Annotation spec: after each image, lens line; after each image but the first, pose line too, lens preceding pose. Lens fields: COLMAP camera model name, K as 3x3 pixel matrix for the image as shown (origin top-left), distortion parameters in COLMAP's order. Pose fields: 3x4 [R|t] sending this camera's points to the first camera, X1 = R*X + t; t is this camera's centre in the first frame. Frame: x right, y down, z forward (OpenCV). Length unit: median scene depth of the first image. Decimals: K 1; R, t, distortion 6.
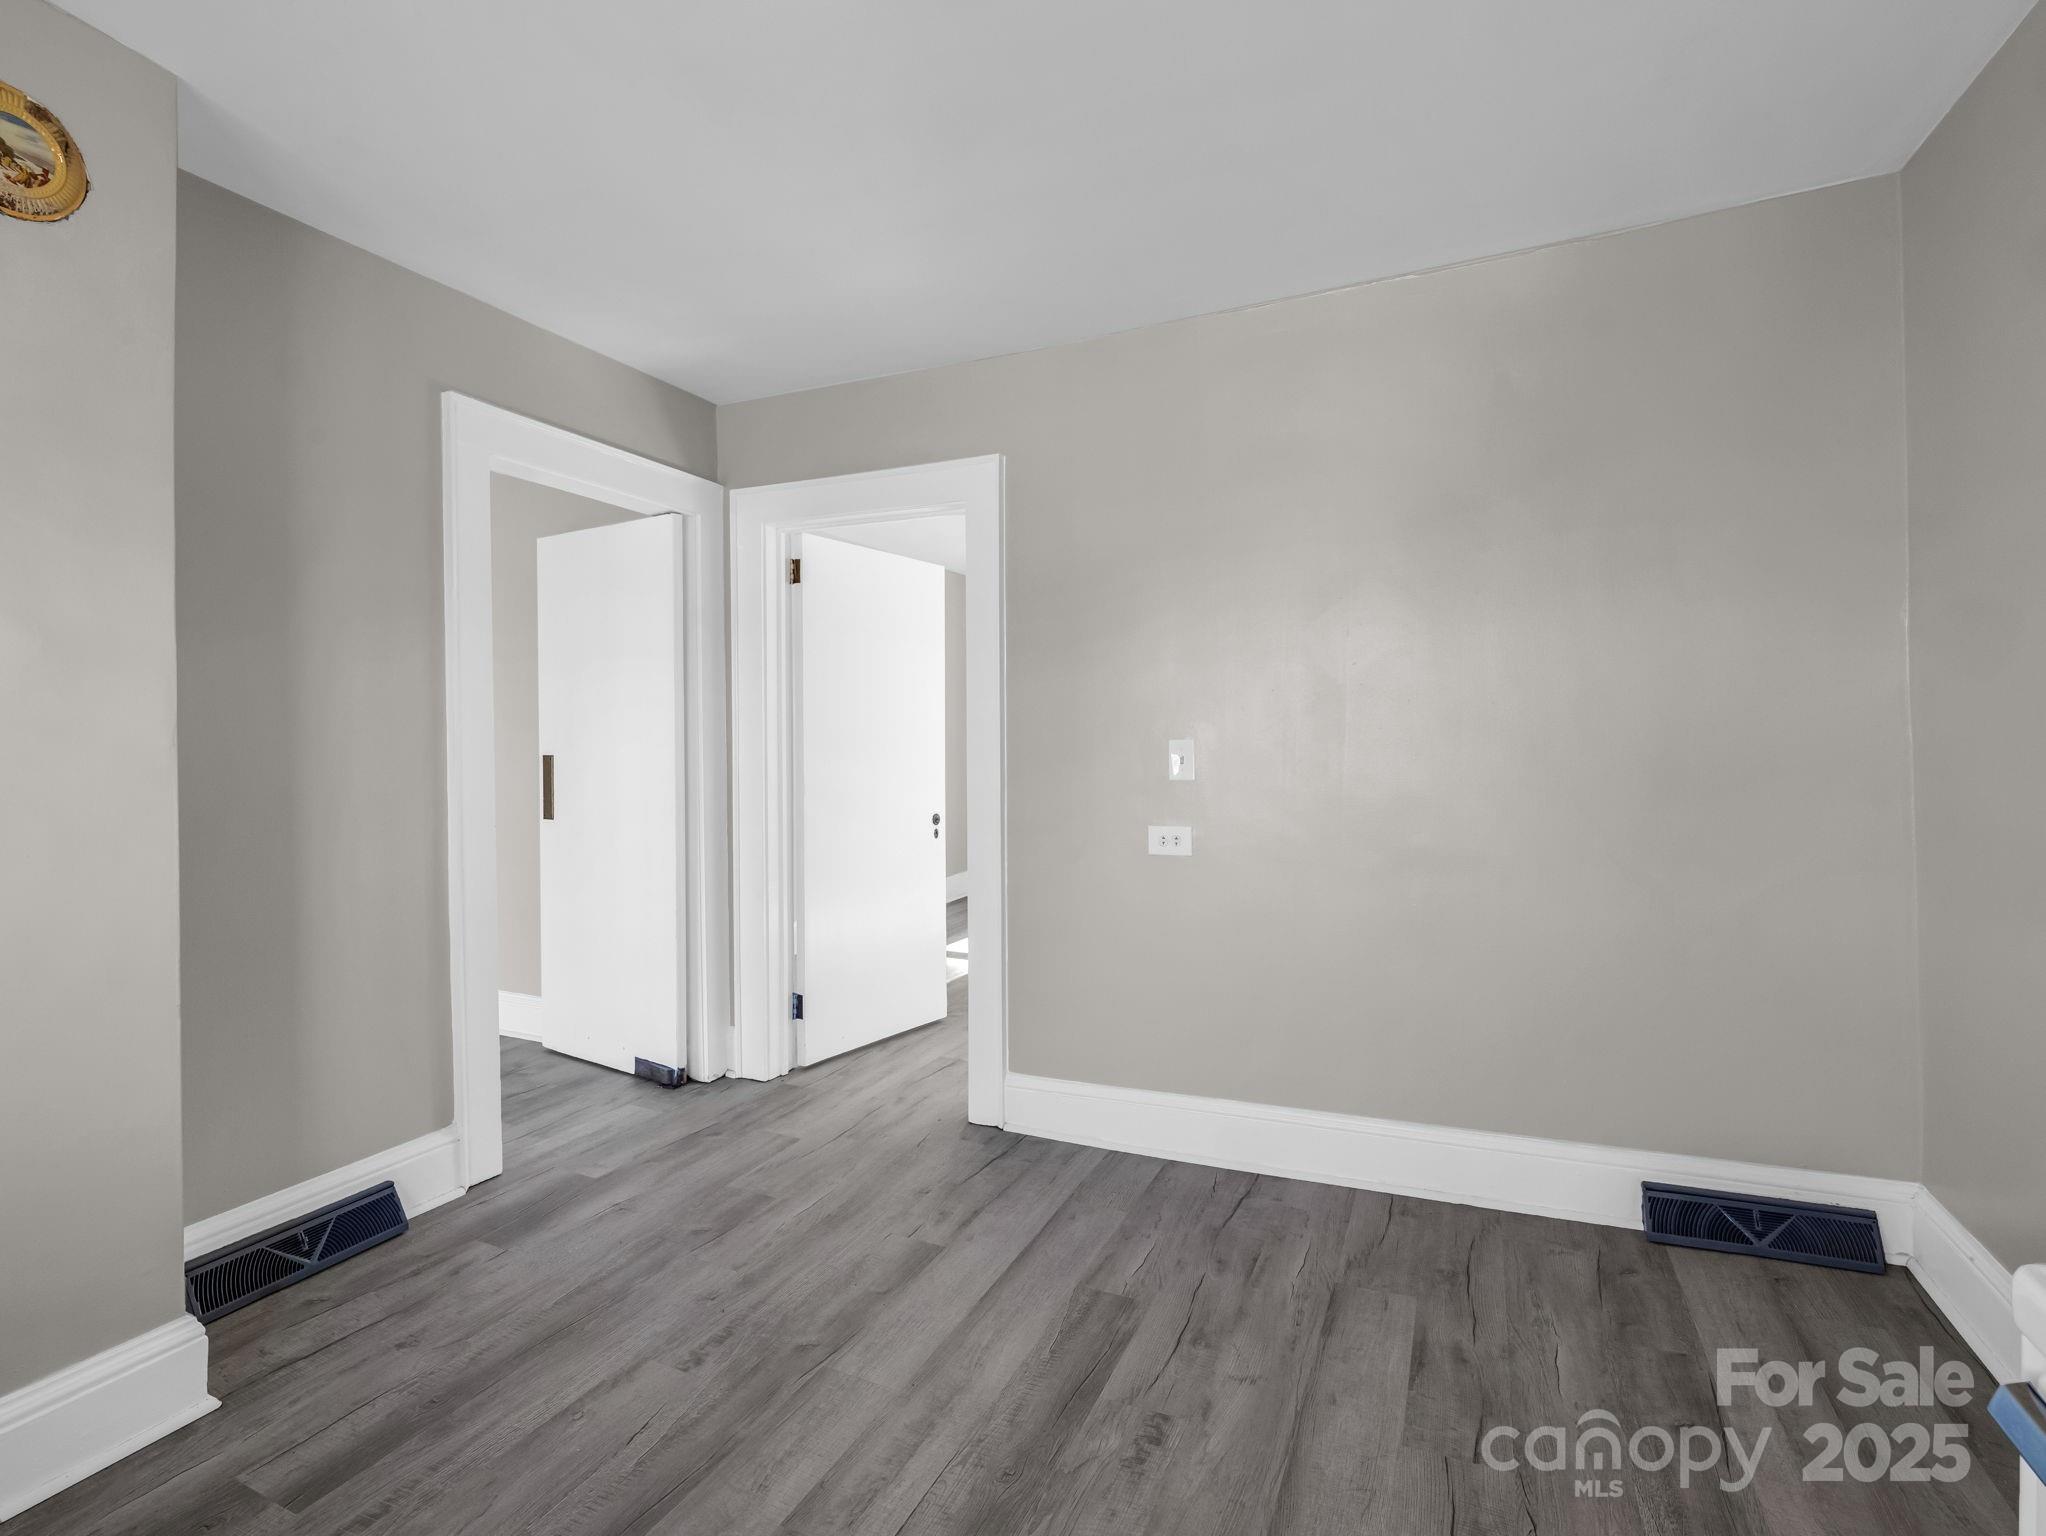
lens RADIAL K [[984.7, 0, 1020.6], [0, 984.7, 748.6], [0, 0, 1]] dist [-0.003329, -0.007074]
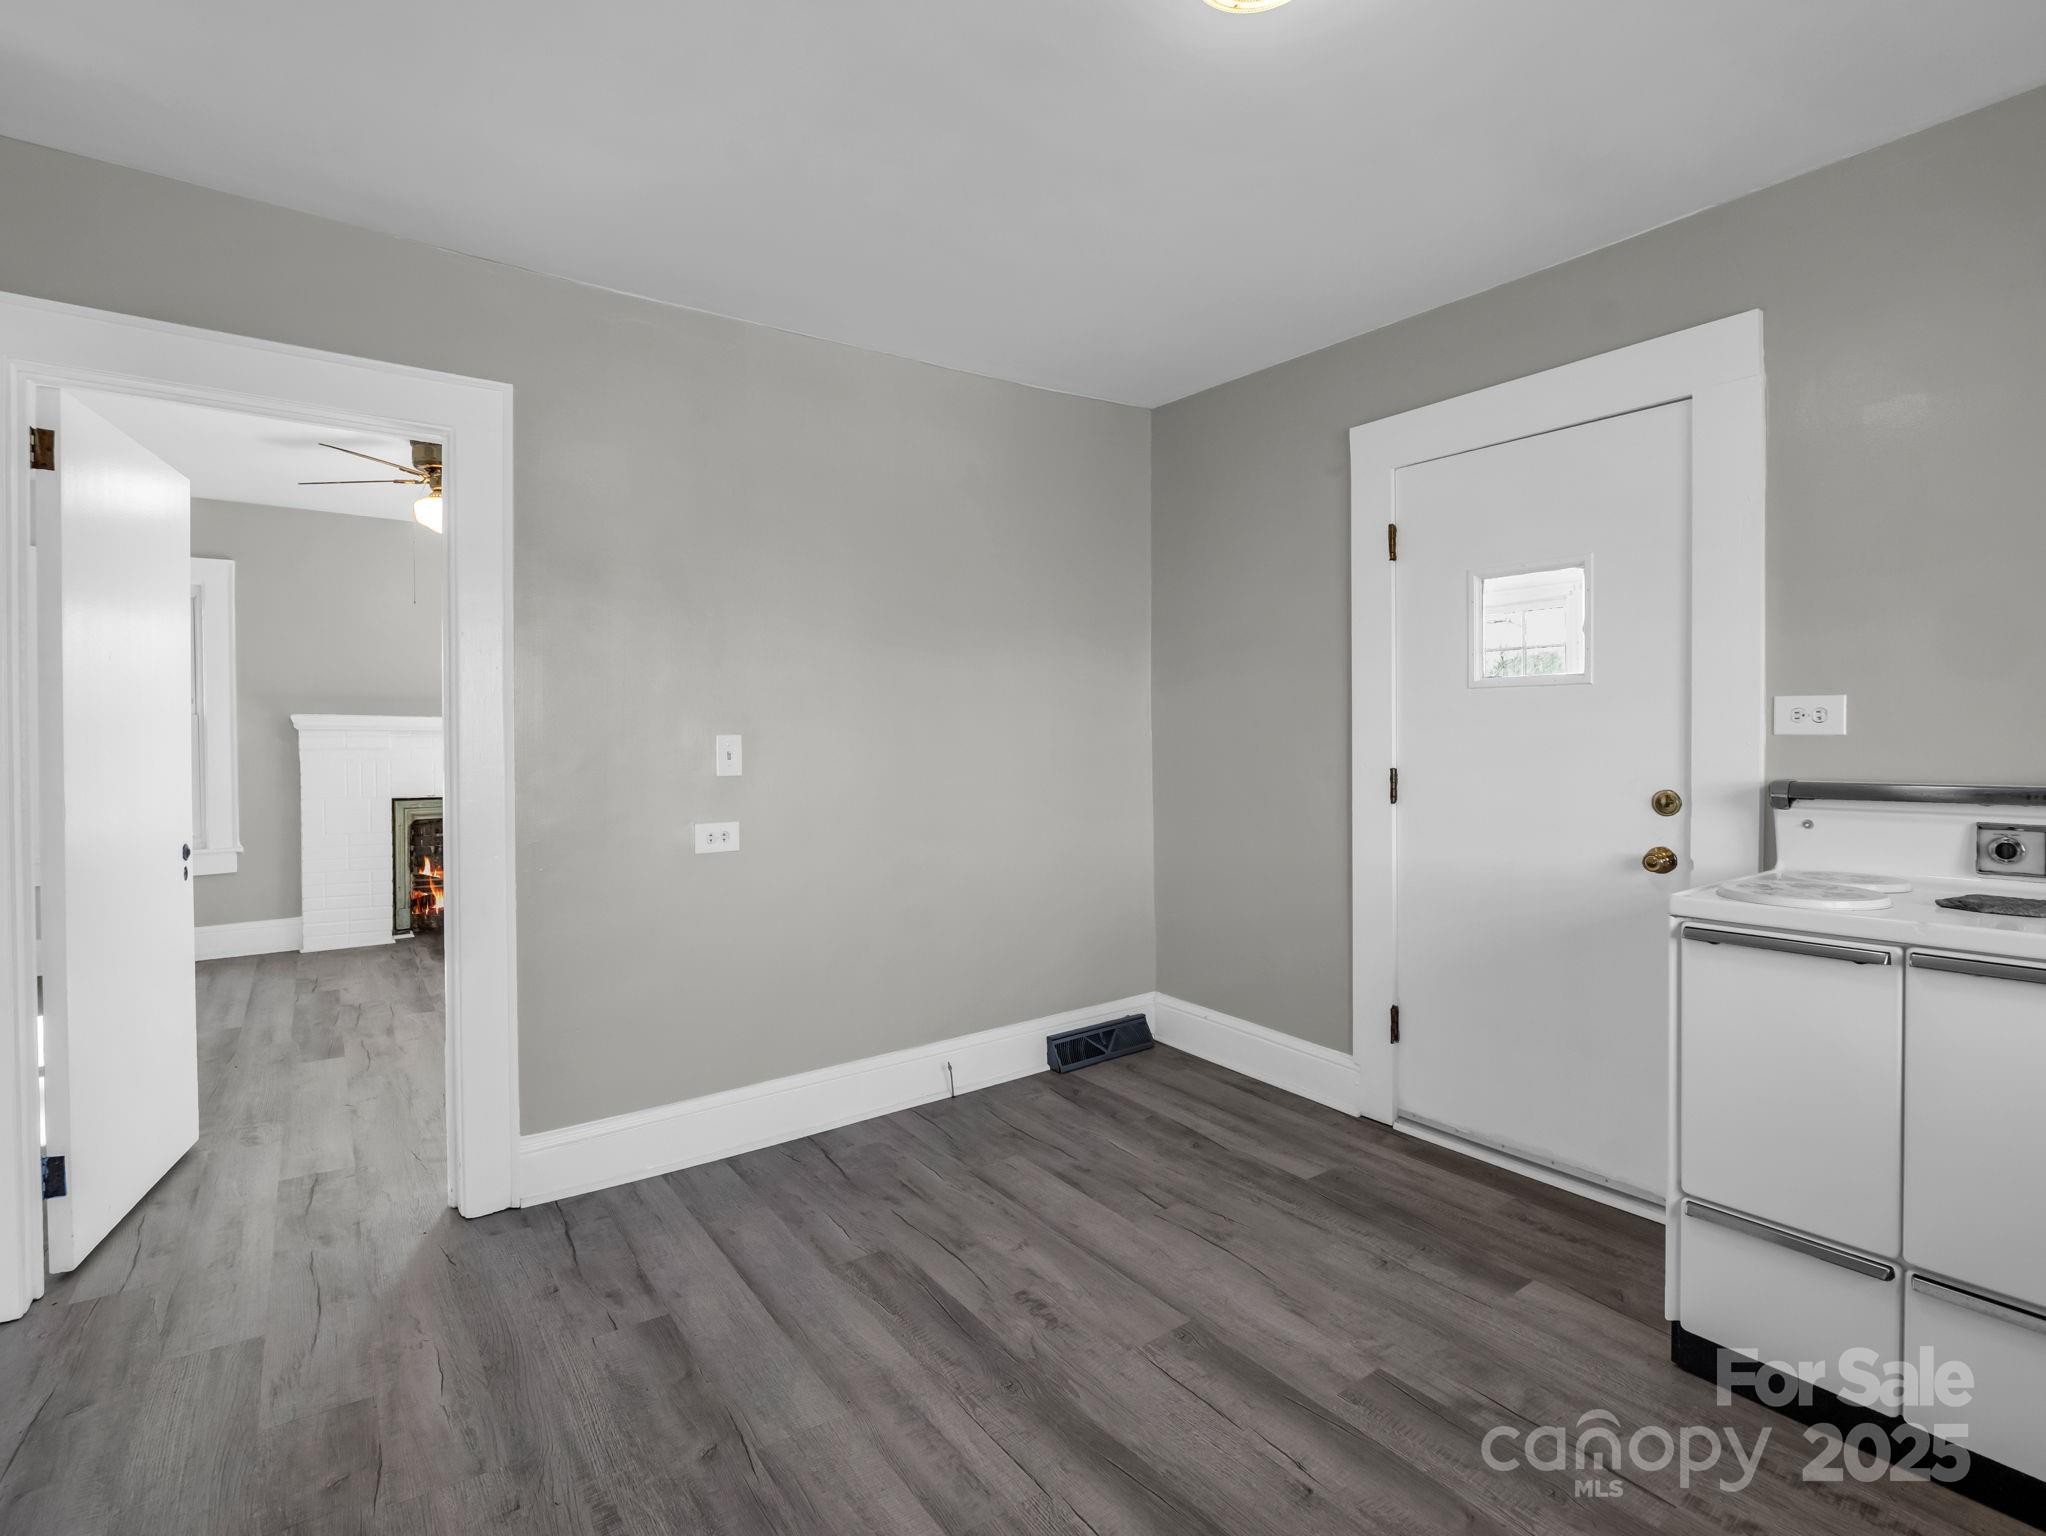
lens RADIAL K [[984.7, 0, 1025.7], [0, 984.7, 761.3], [0, 0, 1]] dist [-0.003329, -0.007074]
pose [[0.501224, -0.014308, 0.865199, -0.684170], [0.006073, 0.999897, 0.013017, 0.007855], [-0.865296, -0.001270, 0.501259, 0.299201]]
